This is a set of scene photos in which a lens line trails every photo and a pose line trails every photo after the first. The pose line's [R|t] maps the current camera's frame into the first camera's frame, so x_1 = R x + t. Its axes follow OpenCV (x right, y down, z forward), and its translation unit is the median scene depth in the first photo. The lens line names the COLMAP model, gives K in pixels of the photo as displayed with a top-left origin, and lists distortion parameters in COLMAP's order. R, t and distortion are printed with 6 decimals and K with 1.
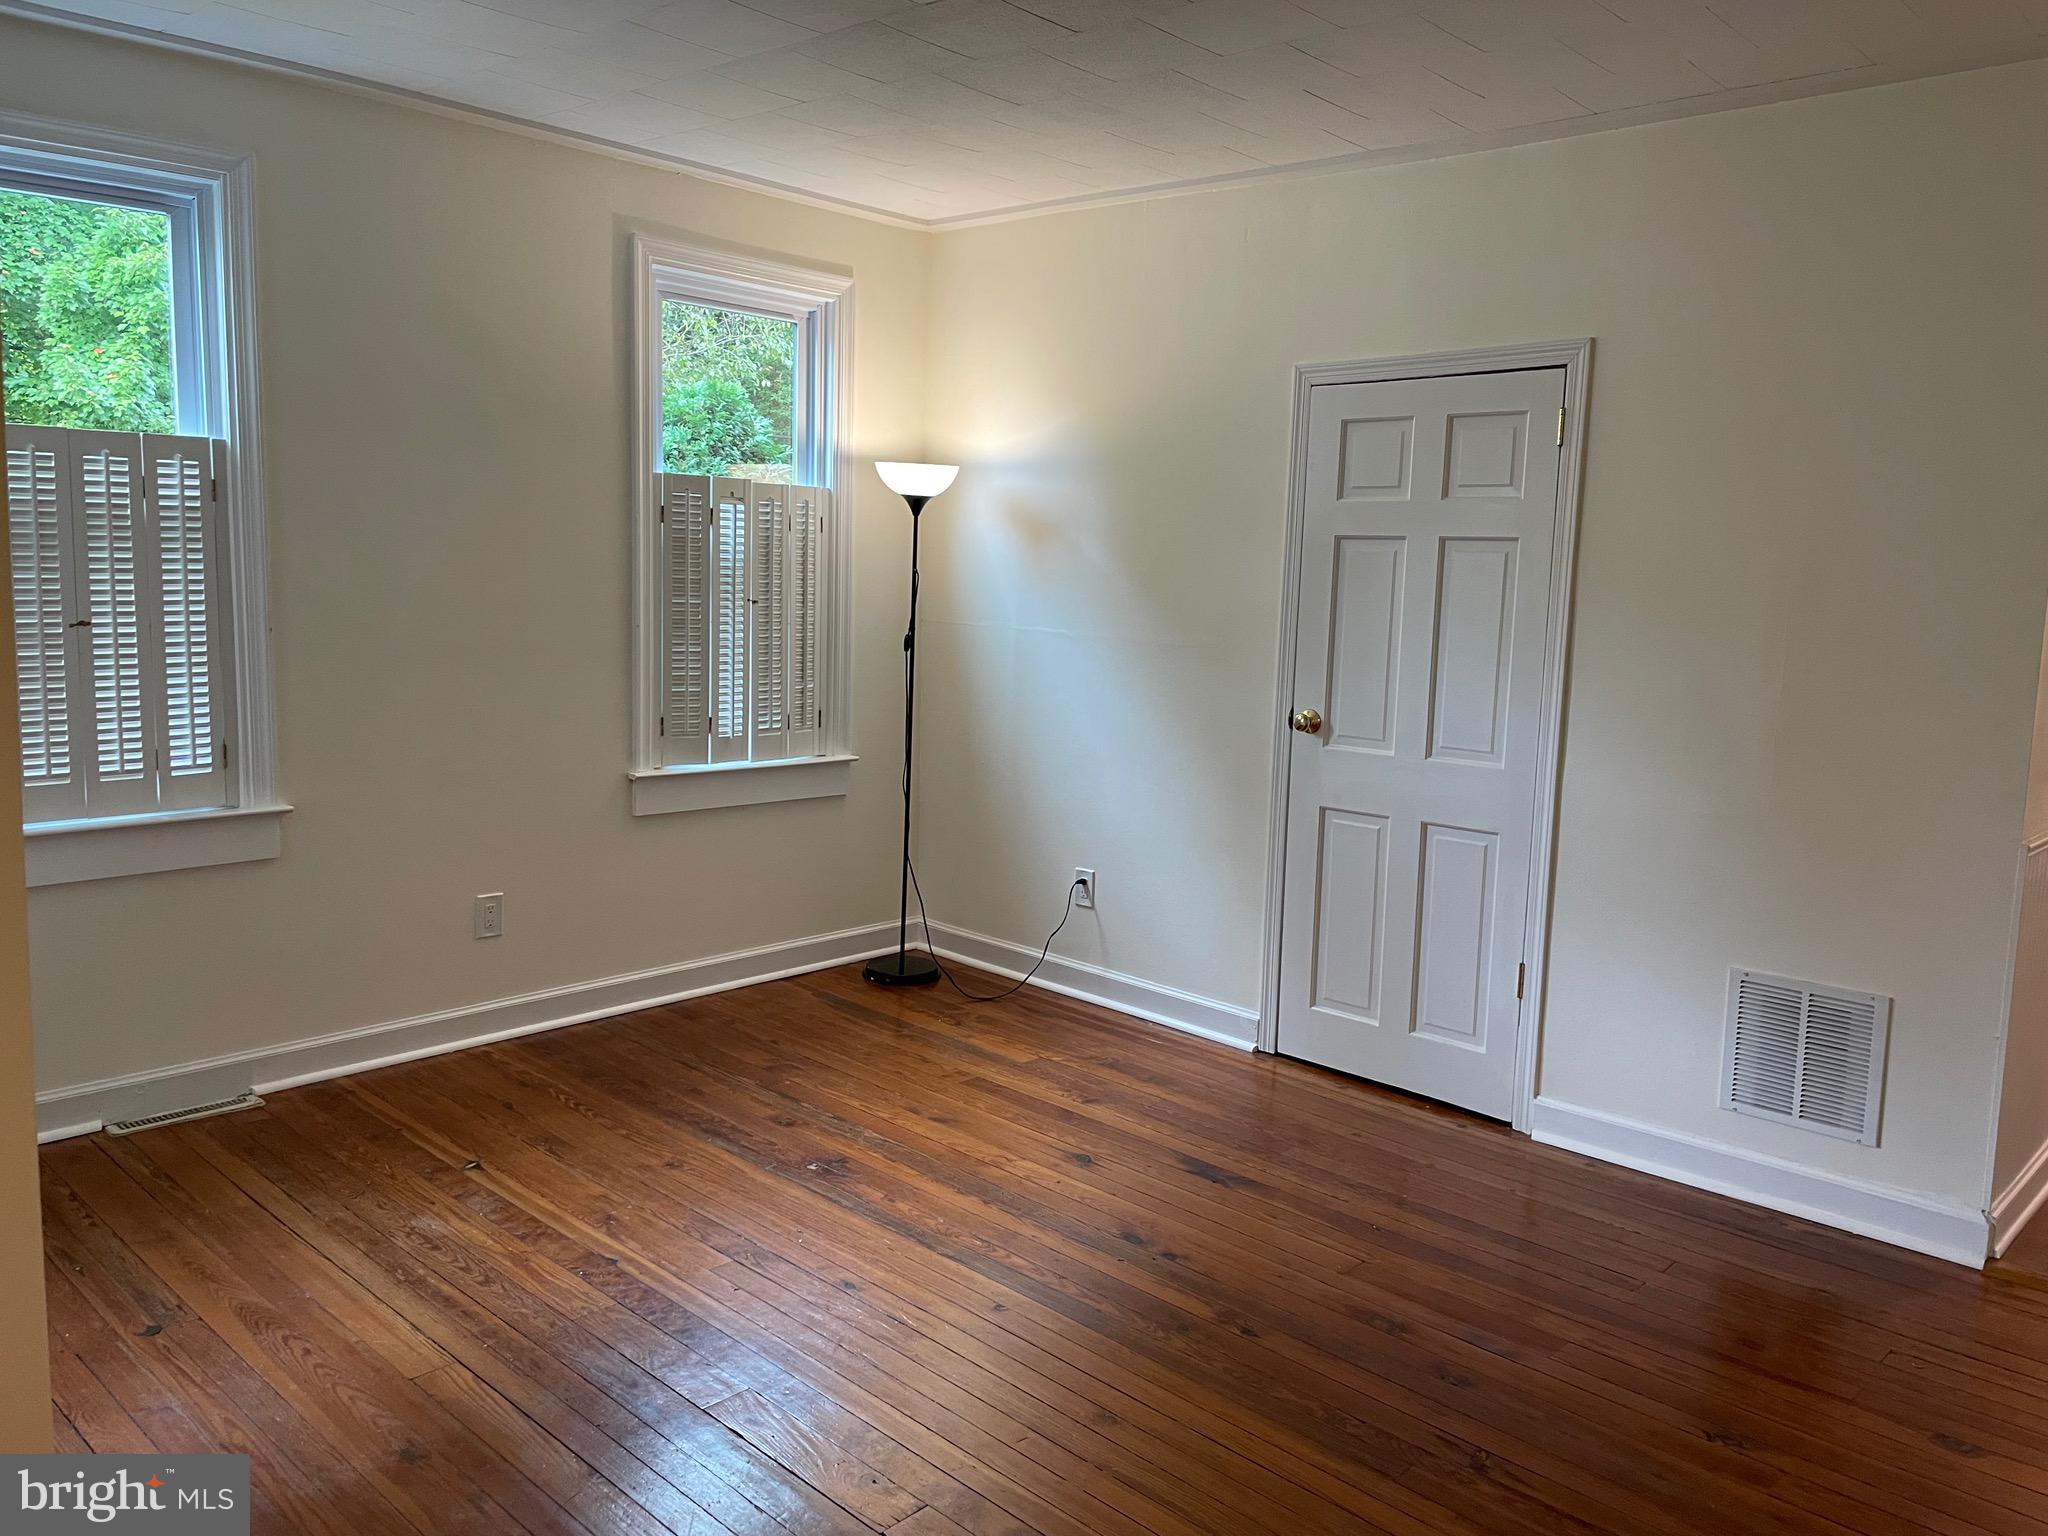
lens RADIAL K [[1538.3, 0, 1039.4], [0, 1538.3, 765.0], [0, 0, 1]] dist [0.079897, -0.100677]
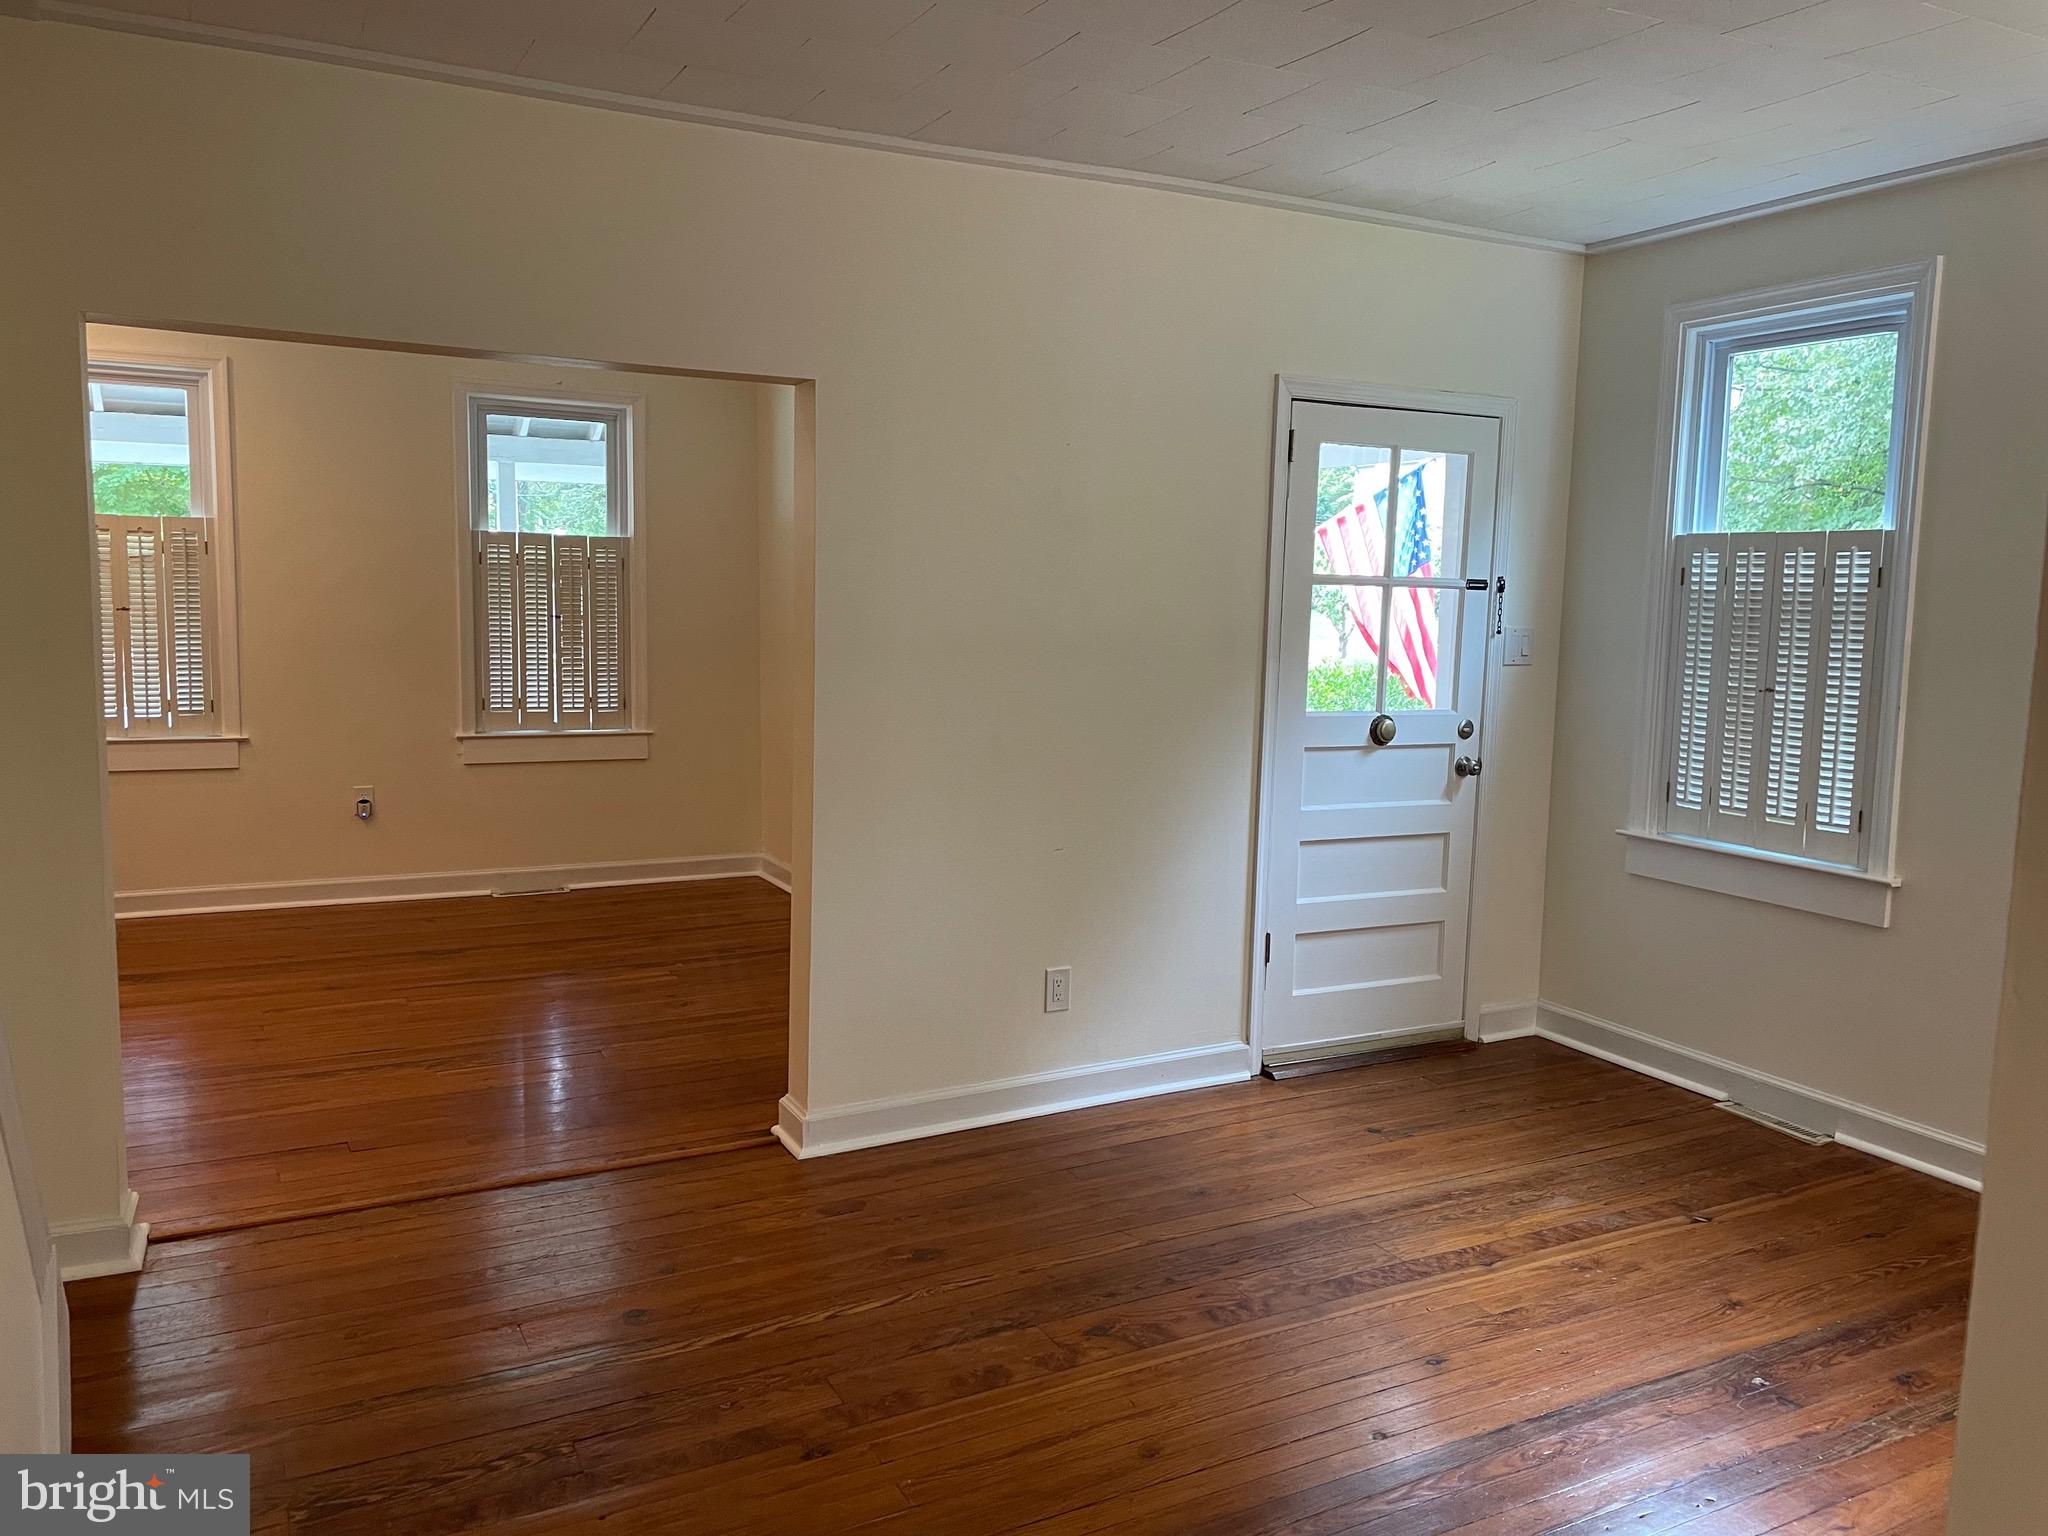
lens RADIAL K [[1538.3, 0, 1039.4], [0, 1538.3, 765.0], [0, 0, 1]] dist [0.079897, -0.100677]
pose [[-0.316744, 0.078382, -0.945267, 0.712762], [-0.159807, 0.977923, 0.134639, -0.103995], [0.934952, 0.193707, -0.297226, 0.823190]]
